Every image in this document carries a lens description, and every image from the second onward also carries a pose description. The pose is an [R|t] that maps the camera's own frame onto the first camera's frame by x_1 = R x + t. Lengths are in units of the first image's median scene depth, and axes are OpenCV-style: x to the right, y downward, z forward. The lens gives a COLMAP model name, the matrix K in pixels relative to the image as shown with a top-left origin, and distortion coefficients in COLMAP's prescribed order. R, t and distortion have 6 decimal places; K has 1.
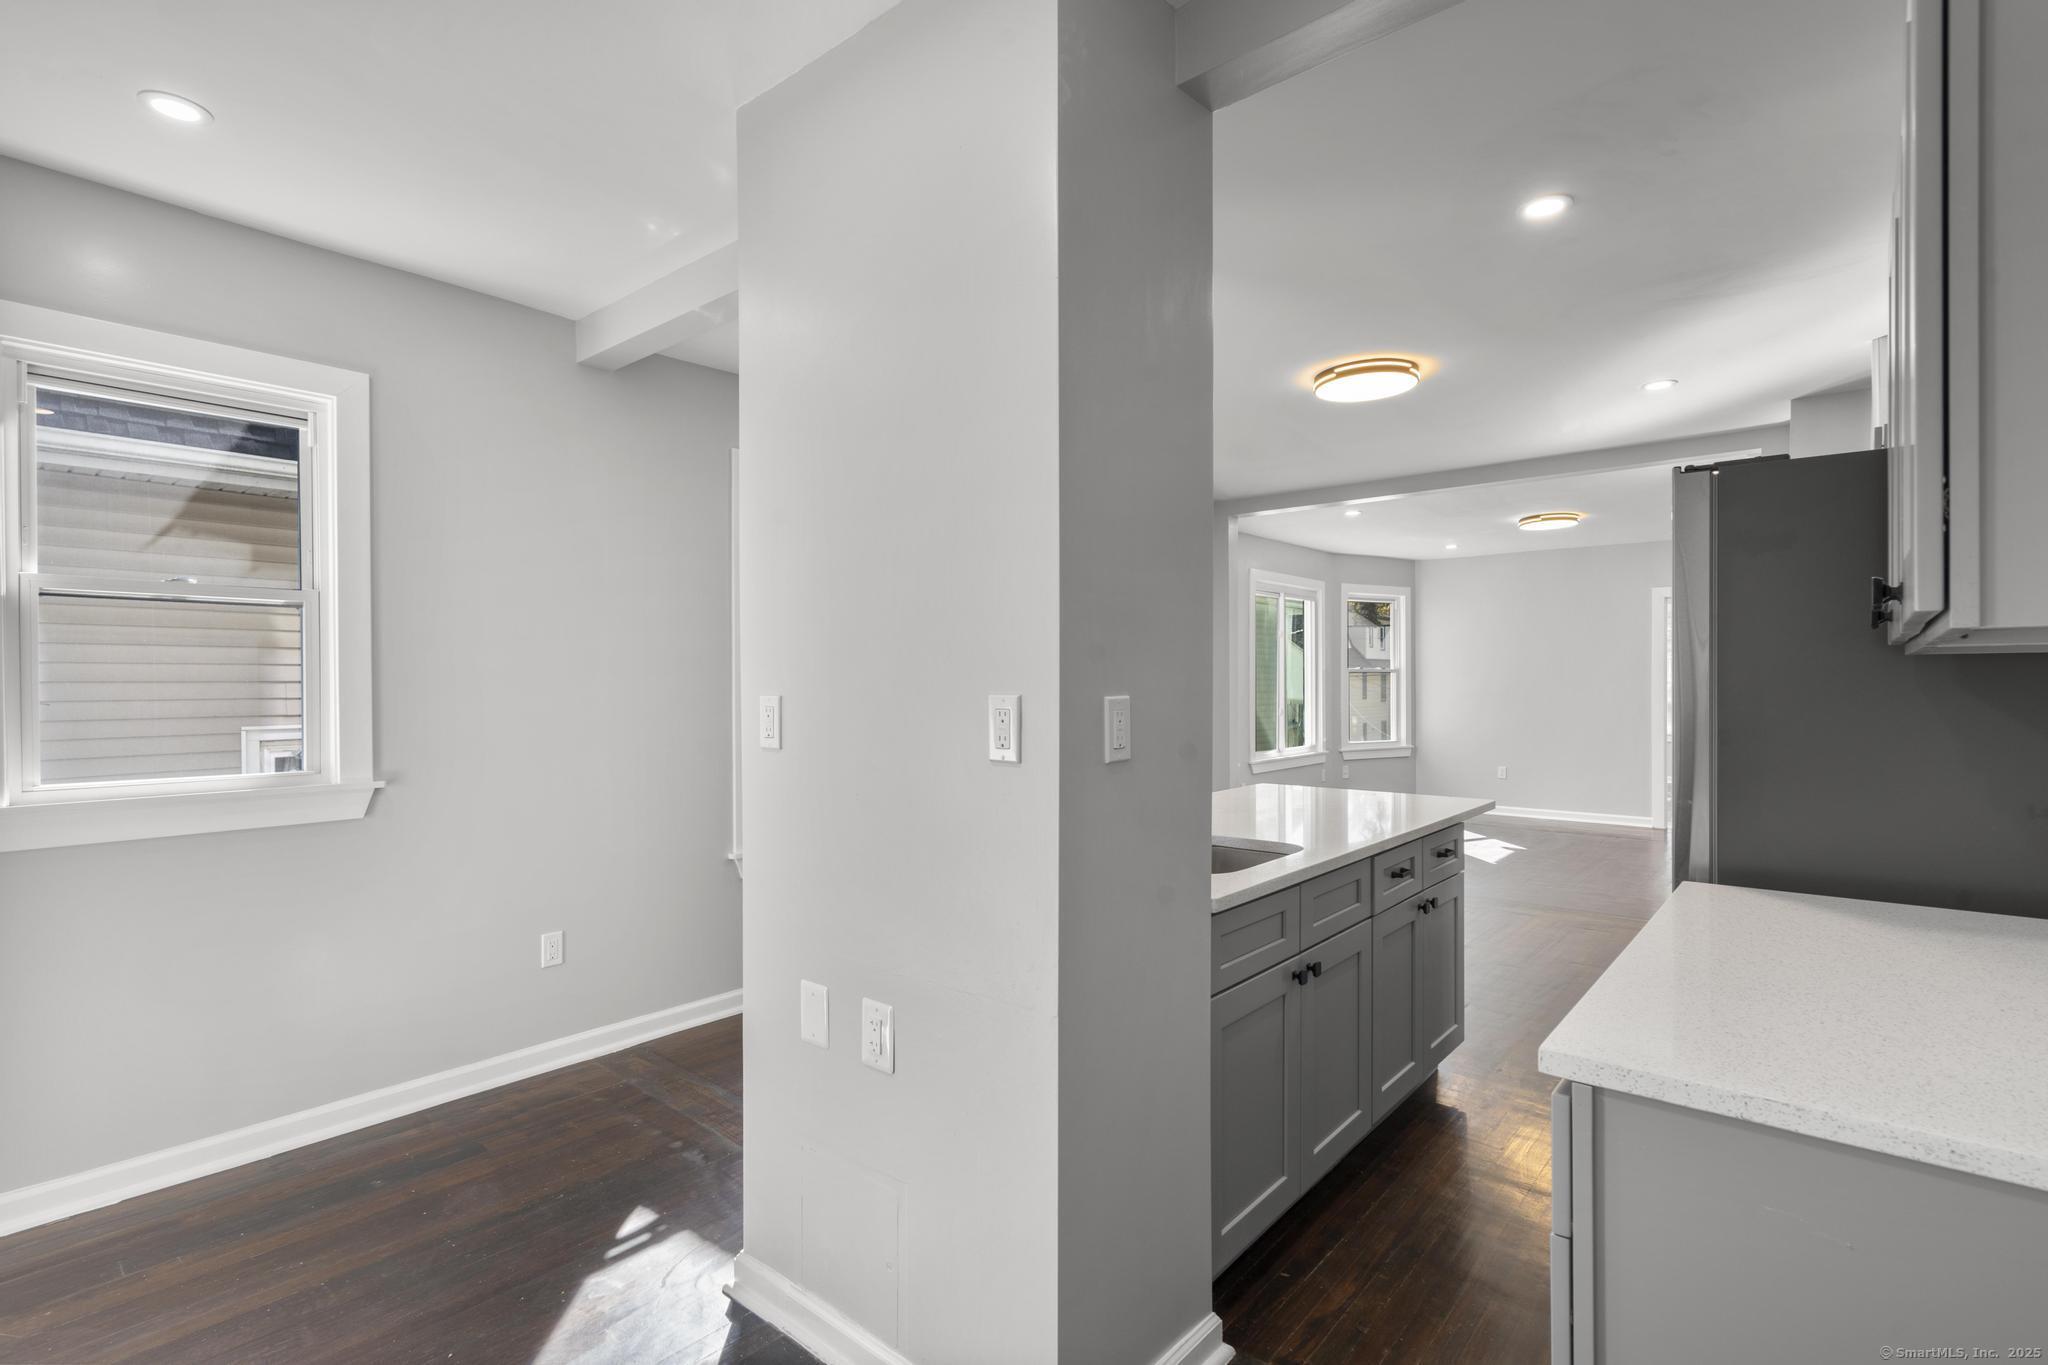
lens RADIAL K [[983.8, 0, 1022.1], [0, 983.8, 684.7], [0, 0, 1]] dist [-0.001035, -0.000090]
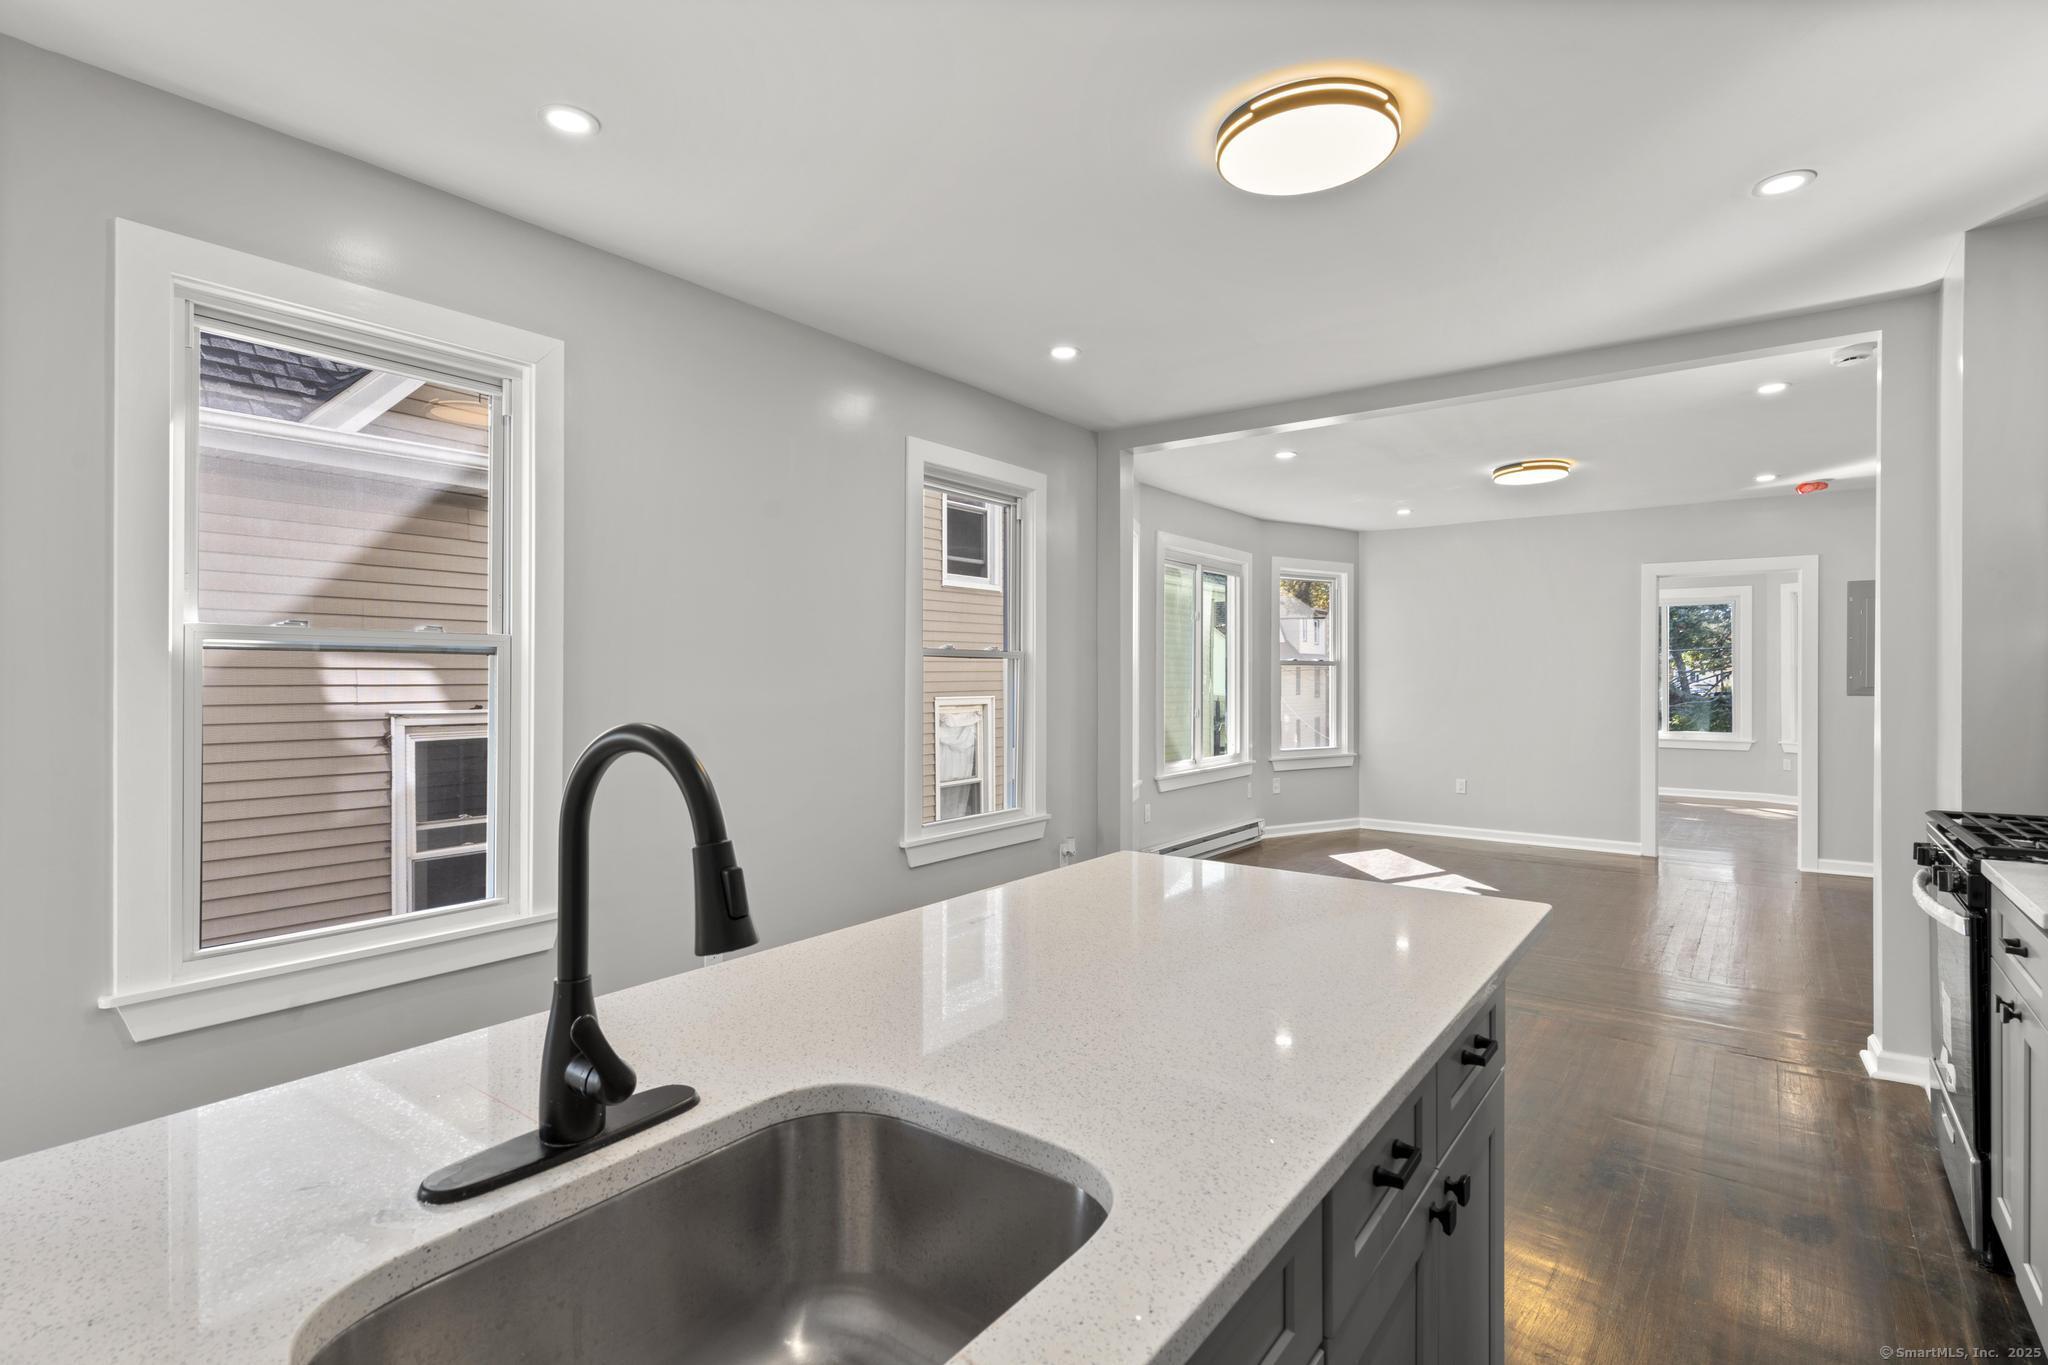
lens RADIAL K [[983.8, 0, 1025.3], [0, 983.8, 676.5], [0, 0, 1]] dist [-0.001035, -0.000090]
pose [[0.997897, 0.004959, 0.064630, 0.071122], [-0.004786, 0.999985, -0.002838, 0.000595], [-0.064643, 0.002523, 0.997905, 0.207526]]
